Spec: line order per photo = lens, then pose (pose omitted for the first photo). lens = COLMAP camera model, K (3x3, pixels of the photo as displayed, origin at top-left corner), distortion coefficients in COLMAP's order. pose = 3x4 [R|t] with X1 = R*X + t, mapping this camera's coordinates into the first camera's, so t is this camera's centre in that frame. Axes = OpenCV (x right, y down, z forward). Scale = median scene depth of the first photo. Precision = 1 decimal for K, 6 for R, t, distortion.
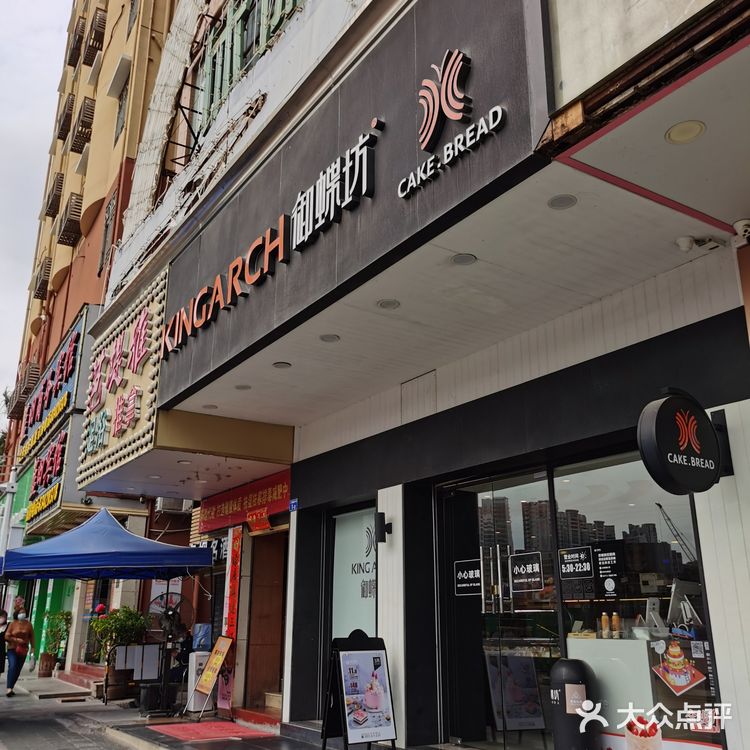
lens RADIAL K [[763.4, 0, 375.4], [0, 763.4, 374.7], [0, 0, 1]] dist [0.024854, 0.000000]
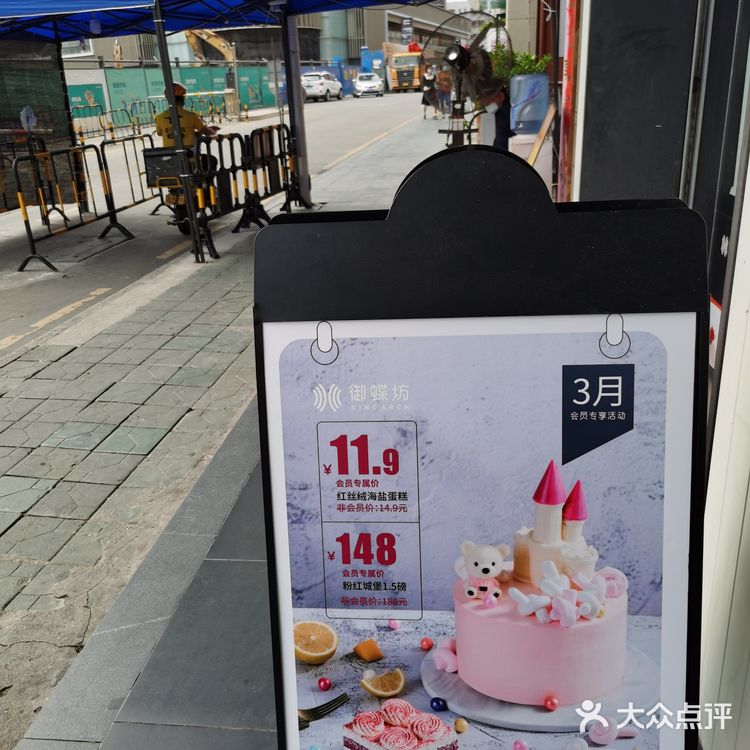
lens RADIAL K [[763.4, 0, 376.0], [0, 763.4, 374.0], [0, 0, 1]] dist [0.024854, 0.000000]
pose [[0.732221, 0.199921, -0.651063, 0.057673], [0.269644, 0.792737, 0.546681, 0.299710], [0.625415, -0.575846, 0.526552, 0.934939]]
